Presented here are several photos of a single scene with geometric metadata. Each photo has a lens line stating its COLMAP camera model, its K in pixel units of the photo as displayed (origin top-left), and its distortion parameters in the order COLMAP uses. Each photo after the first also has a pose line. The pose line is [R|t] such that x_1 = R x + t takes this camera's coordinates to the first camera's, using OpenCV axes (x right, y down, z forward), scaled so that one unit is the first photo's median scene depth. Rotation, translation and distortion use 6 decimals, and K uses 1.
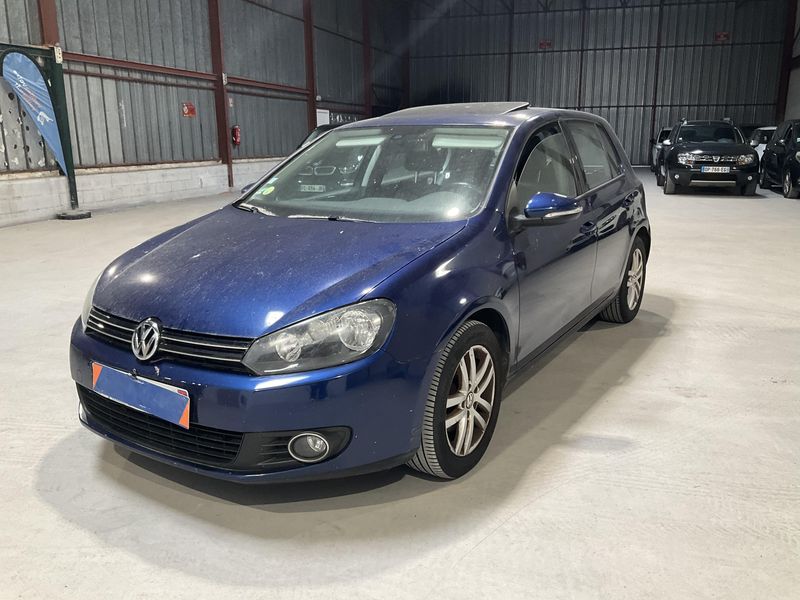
lens RADIAL K [[656.2, 0, 407.7], [0, 656.2, 307.6], [0, 0, 1]] dist [0.033489, -0.071830]
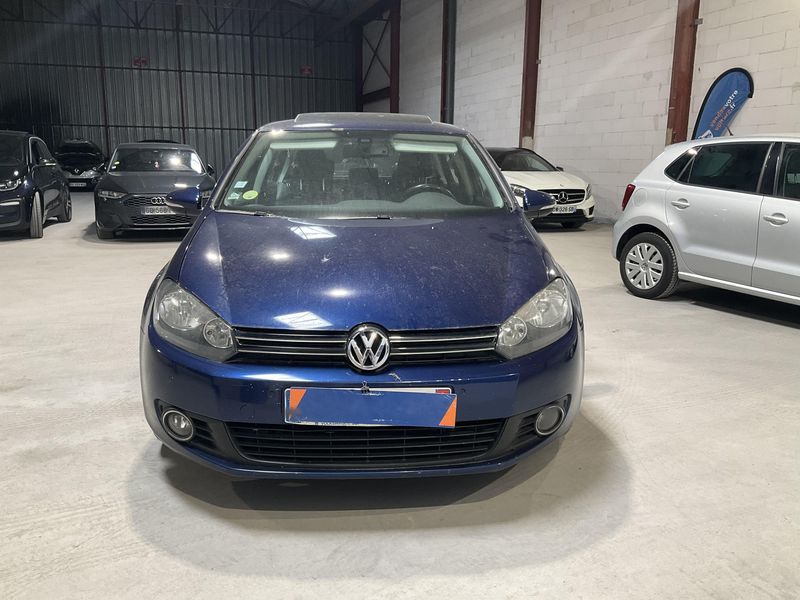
lens RADIAL K [[656.2, 0, 400.4], [0, 656.2, 296.4], [0, 0, 1]] dist [0.033489, -0.071830]
pose [[0.814129, -0.104607, 0.571184, -0.217015], [0.131957, 0.991234, -0.006549, -0.002323], [-0.565491, 0.080704, 0.820796, 0.056658]]
